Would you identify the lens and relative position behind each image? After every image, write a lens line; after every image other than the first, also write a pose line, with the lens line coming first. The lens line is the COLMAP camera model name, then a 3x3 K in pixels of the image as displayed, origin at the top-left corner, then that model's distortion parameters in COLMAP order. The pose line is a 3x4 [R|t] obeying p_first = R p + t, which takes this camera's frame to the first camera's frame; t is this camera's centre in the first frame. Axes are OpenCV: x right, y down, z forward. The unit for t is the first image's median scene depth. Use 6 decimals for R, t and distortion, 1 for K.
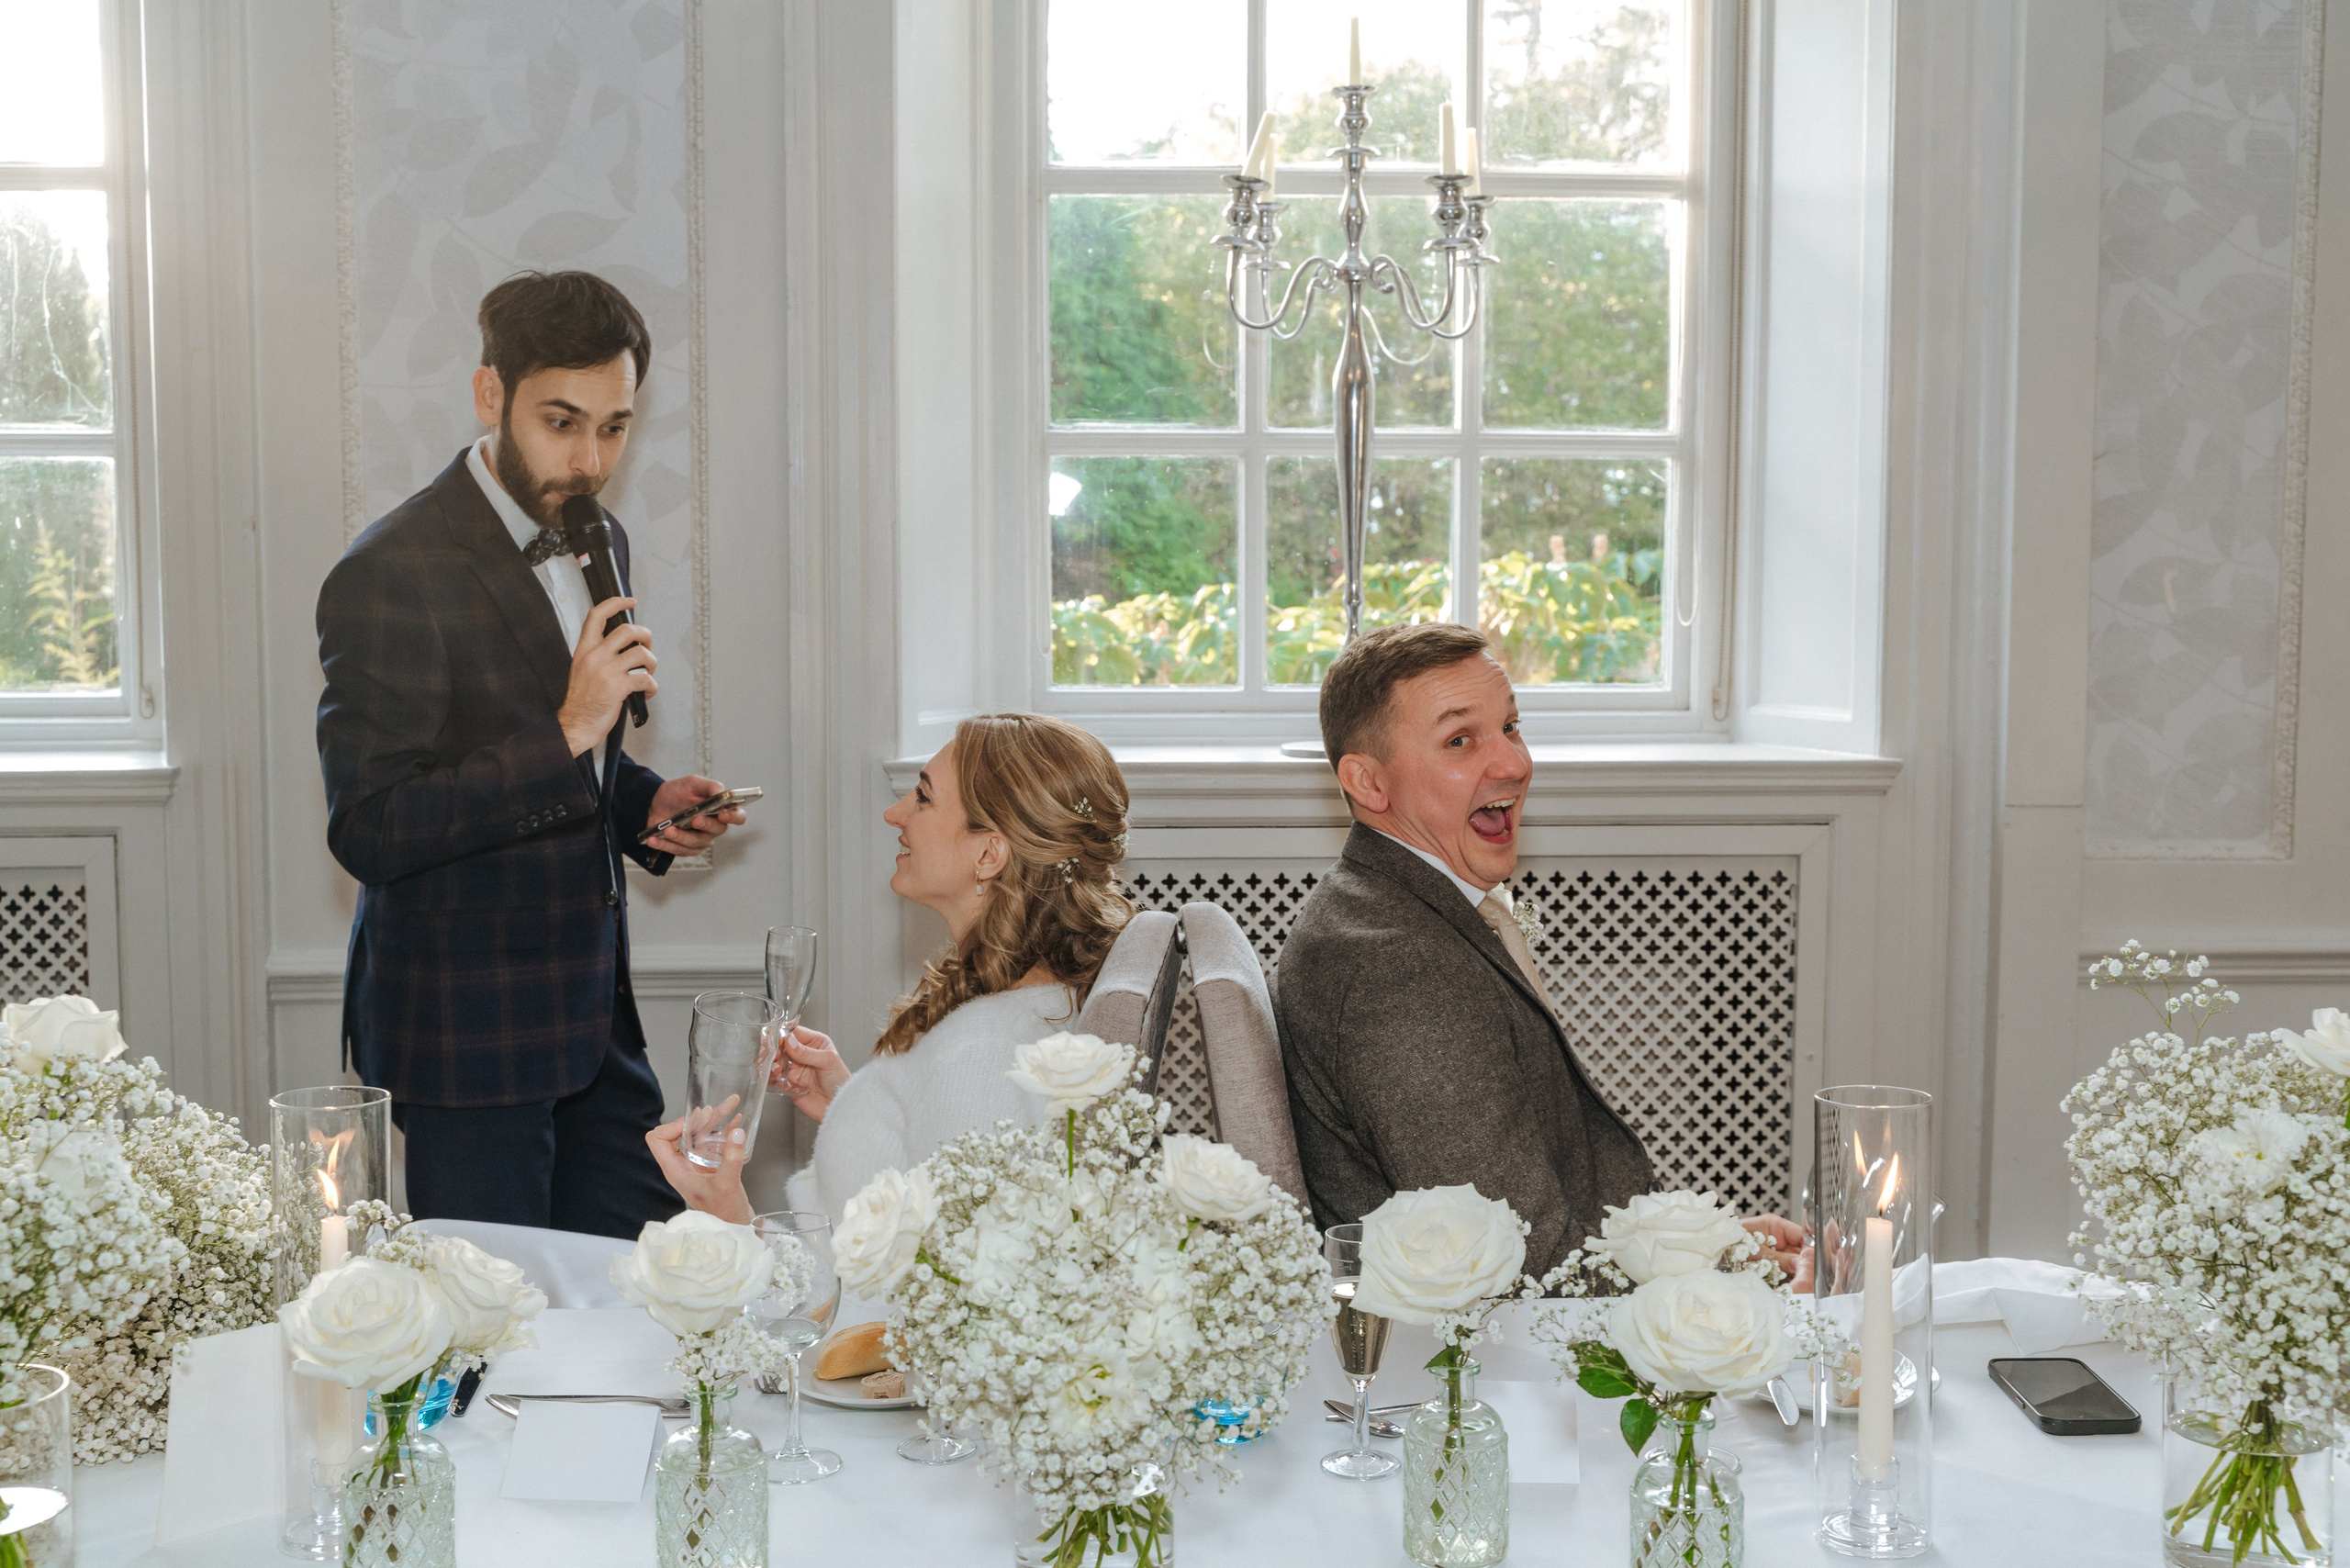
lens RADIAL K [[2585.7, 0, 1178.6], [0, 2585.7, 790.4], [0, 0, 1]] dist [0.005359, 0.000000]
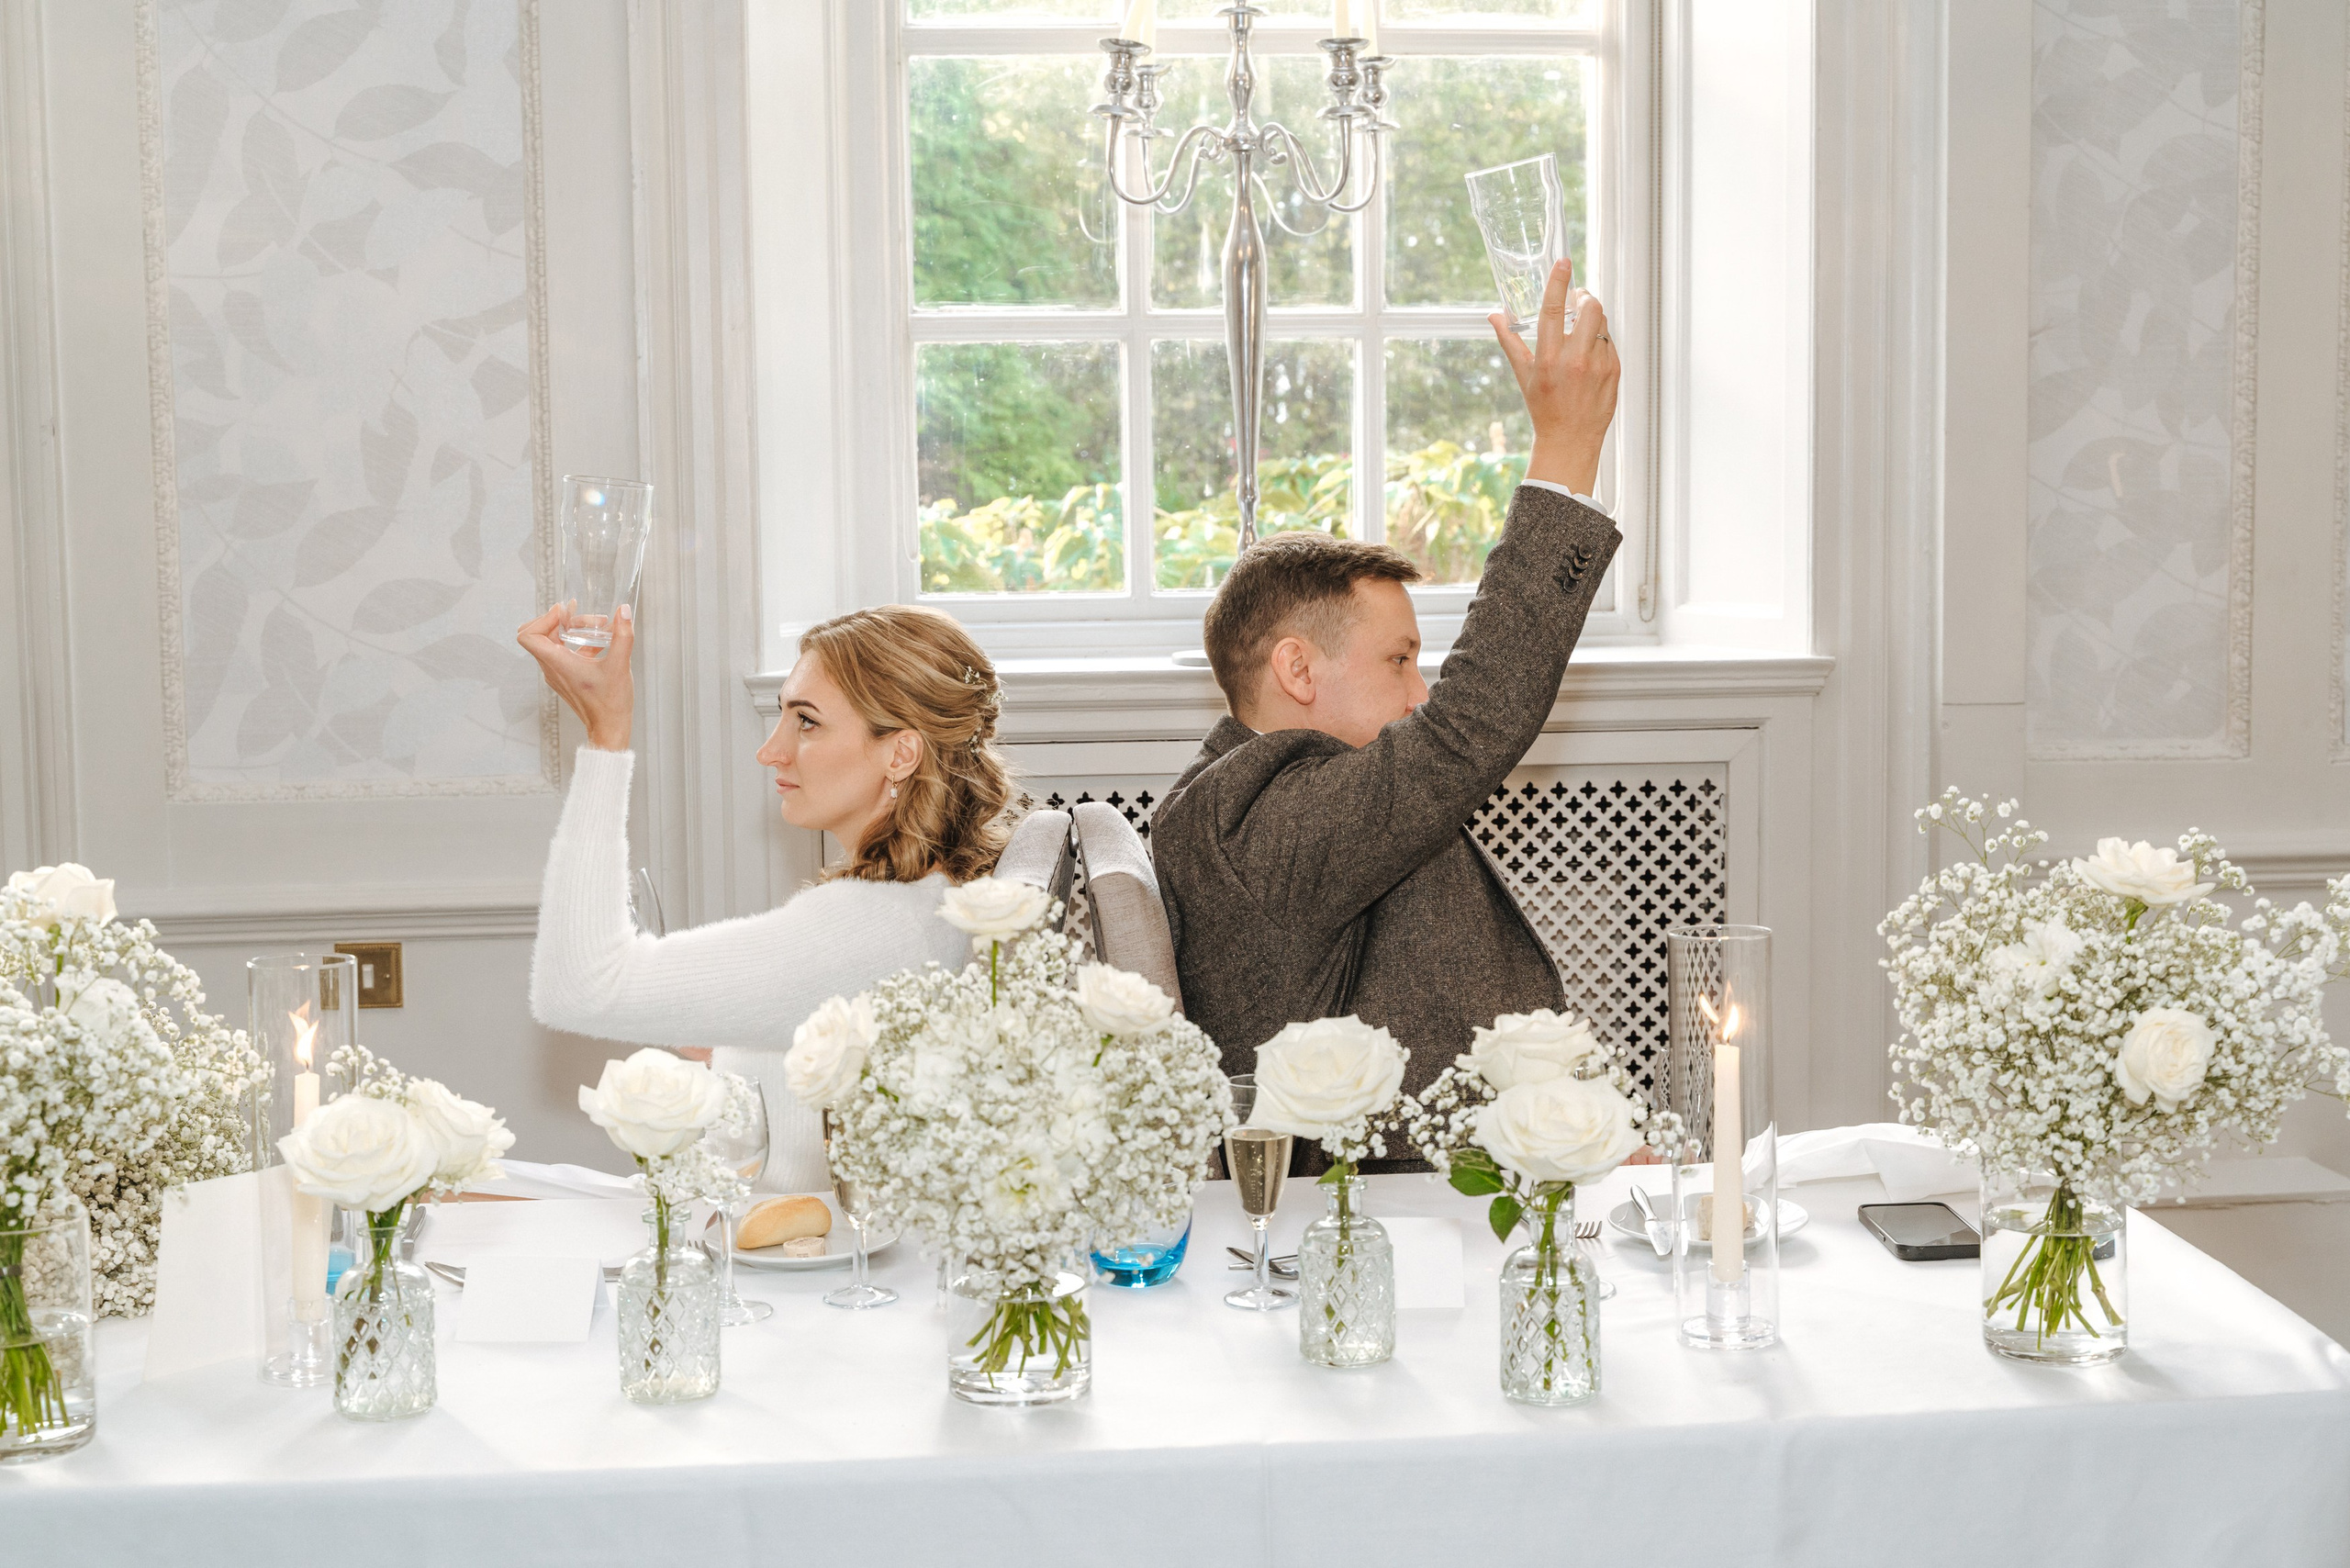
lens RADIAL K [[3126.6, 0, 1175.9], [0, 3126.6, 763.8], [0, 0, 1]] dist [0.014809, 0.000000]
pose [[0.999006, -0.016995, 0.041199, -0.006460], [0.016612, 0.999816, 0.009623, 0.012353], [-0.041355, -0.008930, 0.999105, -0.130219]]
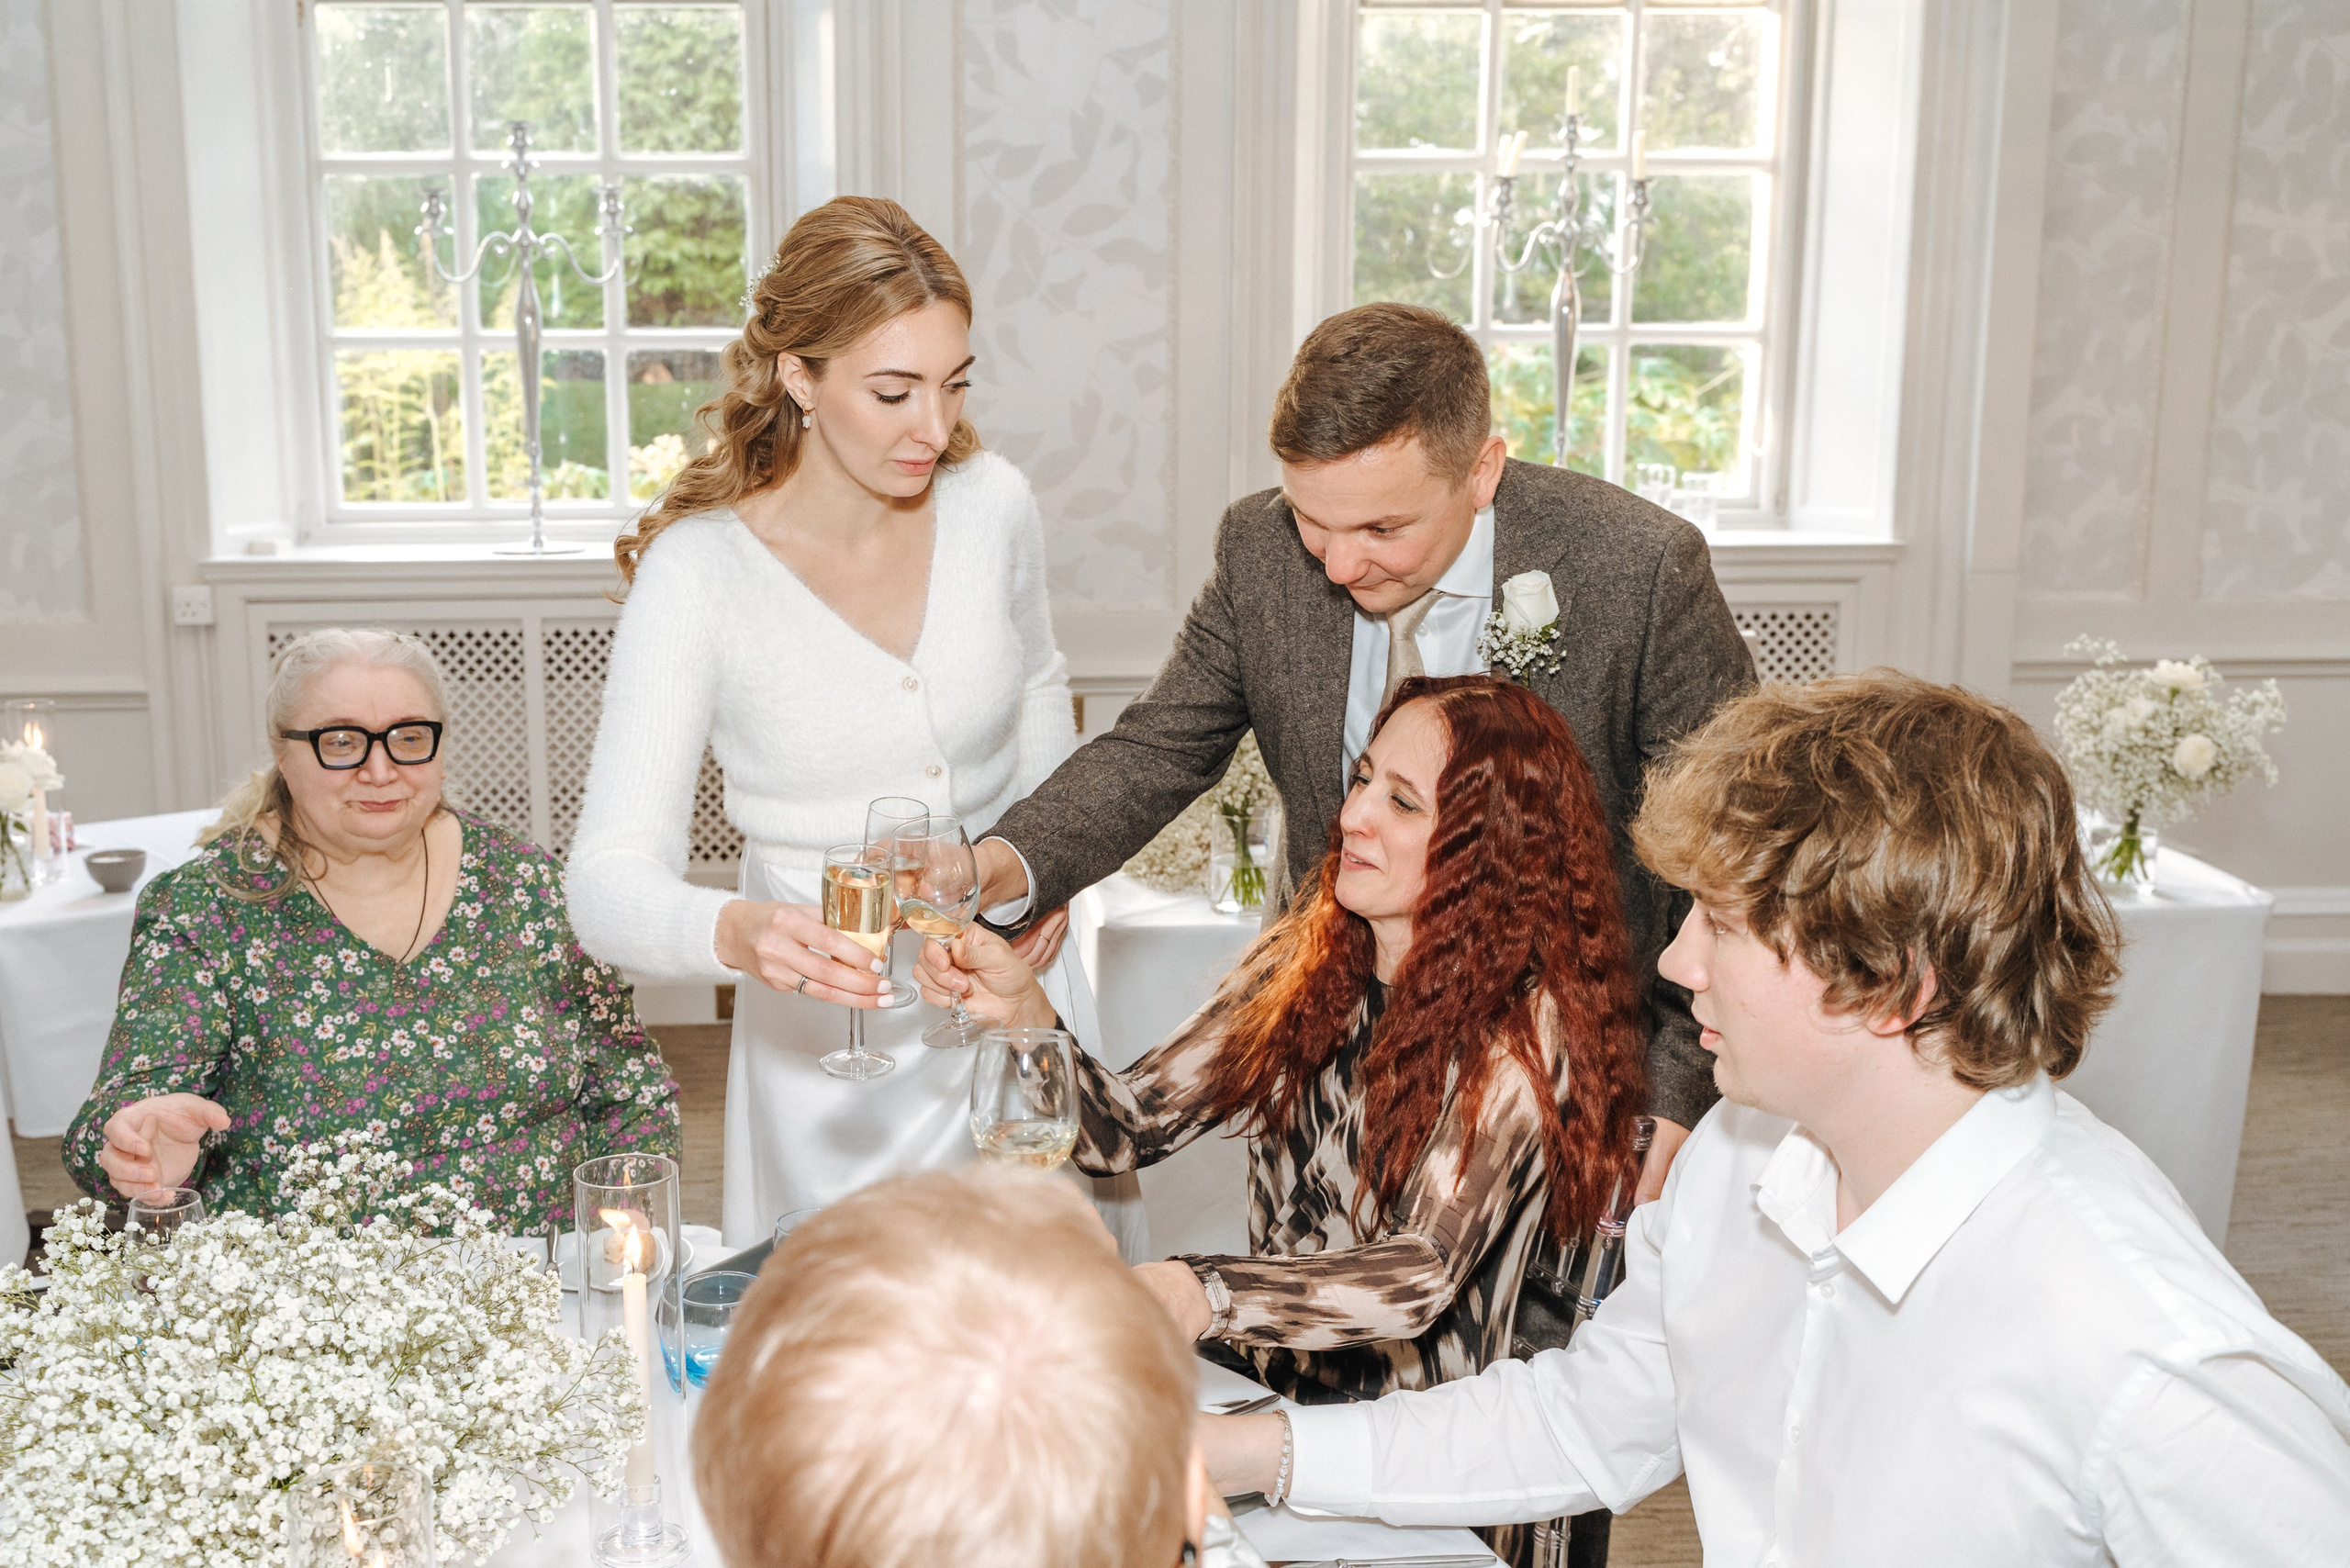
lens RADIAL K [[2282.7, 0, 1161.6], [0, 2282.7, 806.9], [0, 0, 1]] dist [0.006769, 0.000000]
pose [[0.999978, -0.004075, 0.005148, -0.205019], [0.003472, 0.993691, 0.112098, -0.009909], [-0.005572, -0.112078, 0.993684, -0.460067]]
